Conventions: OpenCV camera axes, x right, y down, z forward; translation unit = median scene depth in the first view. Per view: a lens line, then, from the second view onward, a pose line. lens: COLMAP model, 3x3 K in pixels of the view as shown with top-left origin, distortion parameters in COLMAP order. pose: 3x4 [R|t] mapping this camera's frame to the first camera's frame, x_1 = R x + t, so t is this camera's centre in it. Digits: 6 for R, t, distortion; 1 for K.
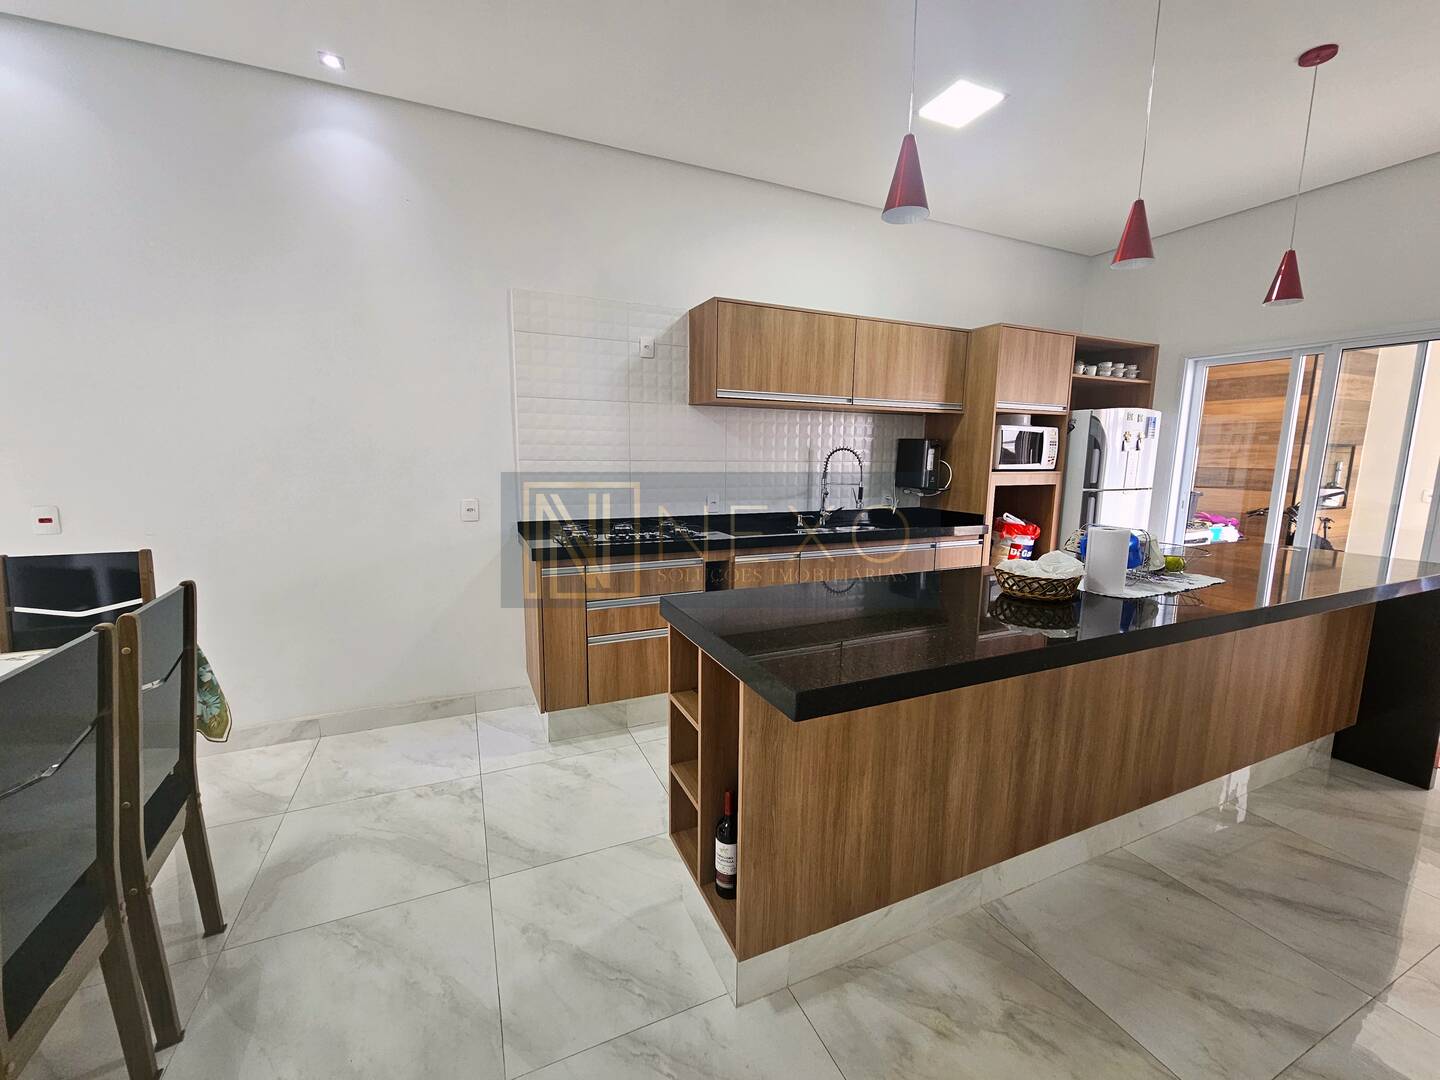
lens RADIAL K [[587.3, 0, 718.3], [0, 587.3, 542.8], [0, 0, 1]] dist [-0.000999, 0.001127]
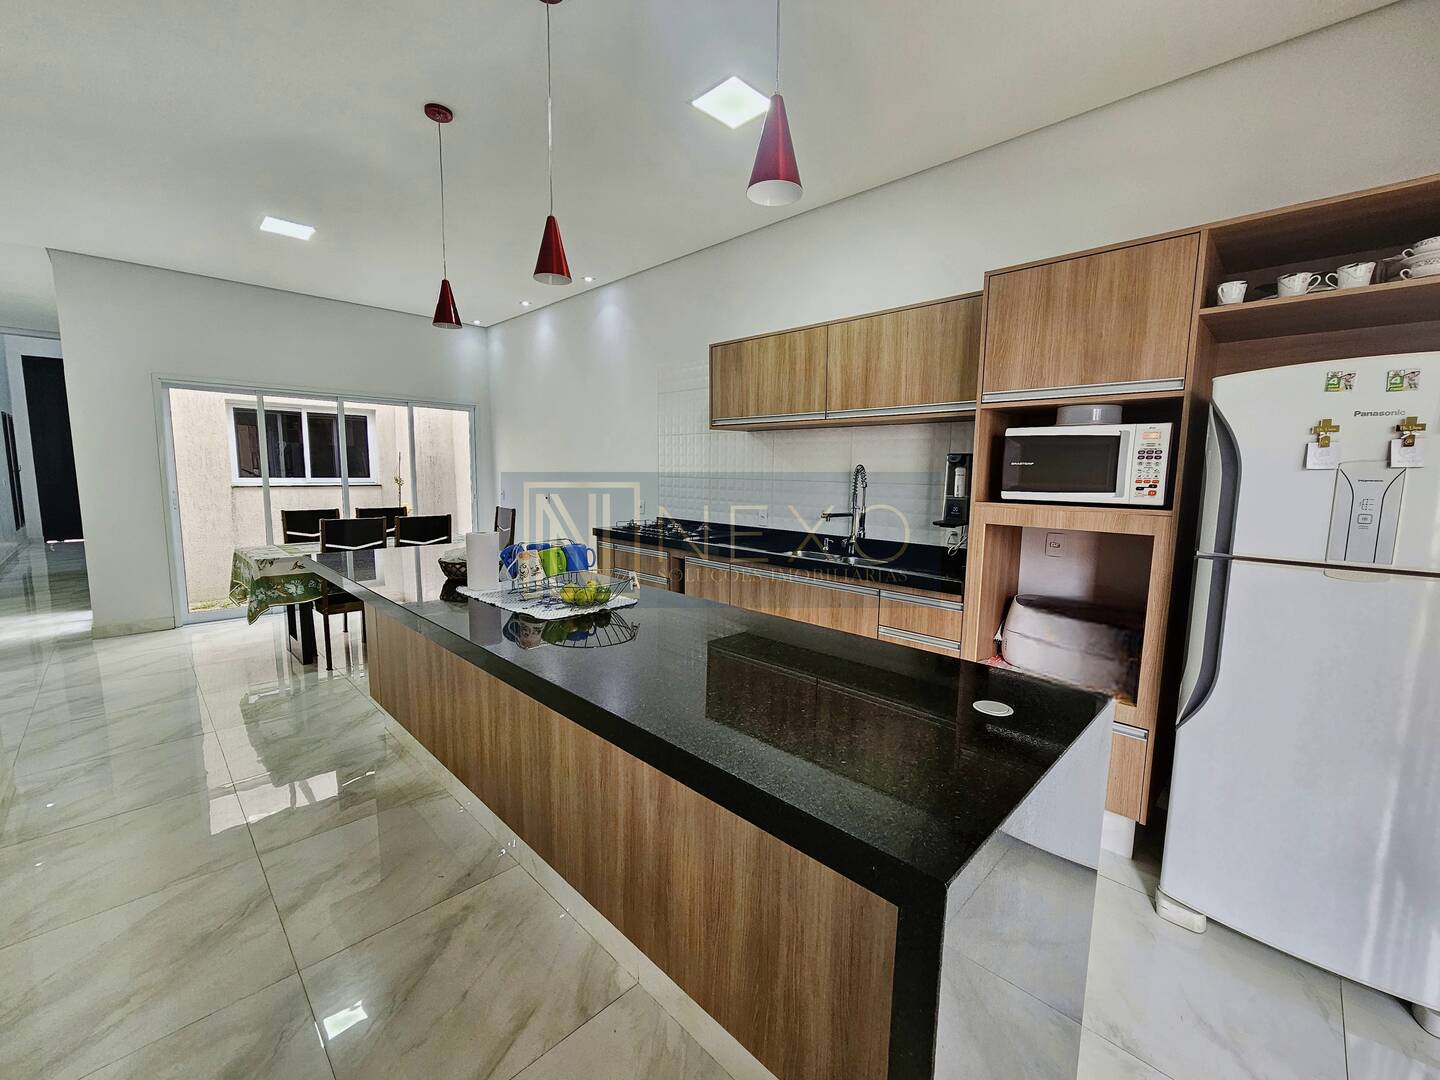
lens RADIAL K [[587.3, 0, 717.9], [0, 587.3, 536.9], [0, 0, 1]] dist [-0.000999, 0.001127]
pose [[0.361974, 0.098935, -0.926923, 1.040043], [-0.155867, 0.986777, 0.044455, -0.073050], [0.919065, 0.128385, 0.372609, 0.545149]]
